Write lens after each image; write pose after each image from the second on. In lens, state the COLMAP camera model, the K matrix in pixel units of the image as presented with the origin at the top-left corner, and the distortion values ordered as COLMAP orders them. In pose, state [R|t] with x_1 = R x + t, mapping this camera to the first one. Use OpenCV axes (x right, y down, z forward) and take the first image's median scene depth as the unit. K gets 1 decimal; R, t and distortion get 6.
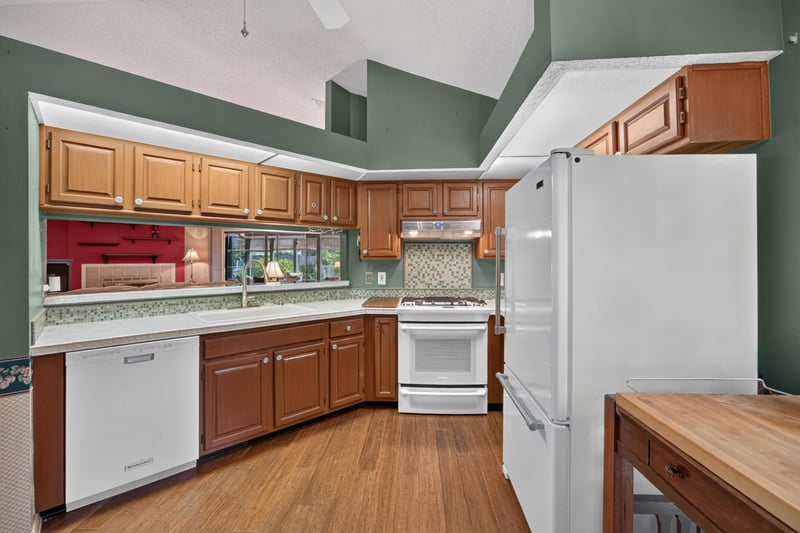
lens RADIAL K [[352.0, 0, 396.7], [0, 352.0, 259.1], [0, 0, 1]] dist [-0.018270, 0.006015]
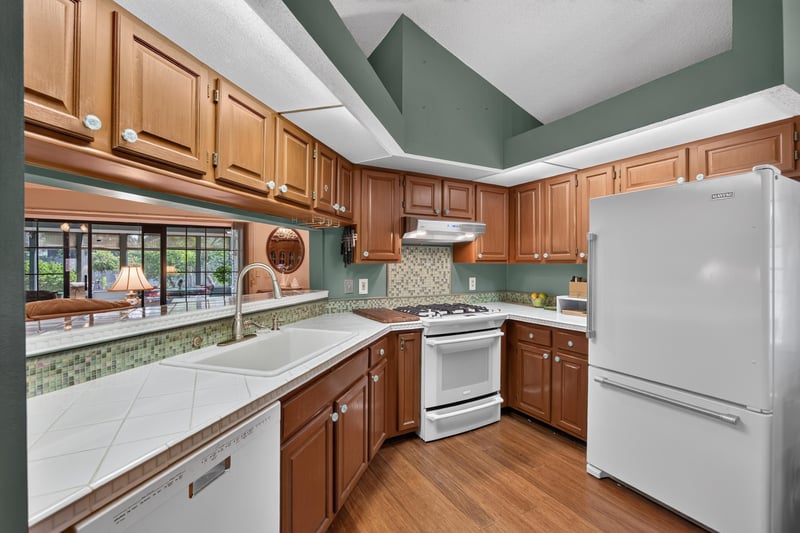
lens RADIAL K [[352.0, 0, 396.8], [0, 352.0, 266.2], [0, 0, 1]] dist [-0.018270, 0.006015]
pose [[0.848594, -0.000075, 0.529044, -0.503861], [-0.004323, 0.999966, 0.007075, 0.001338], [-0.529026, -0.008290, 0.848565, 0.311670]]
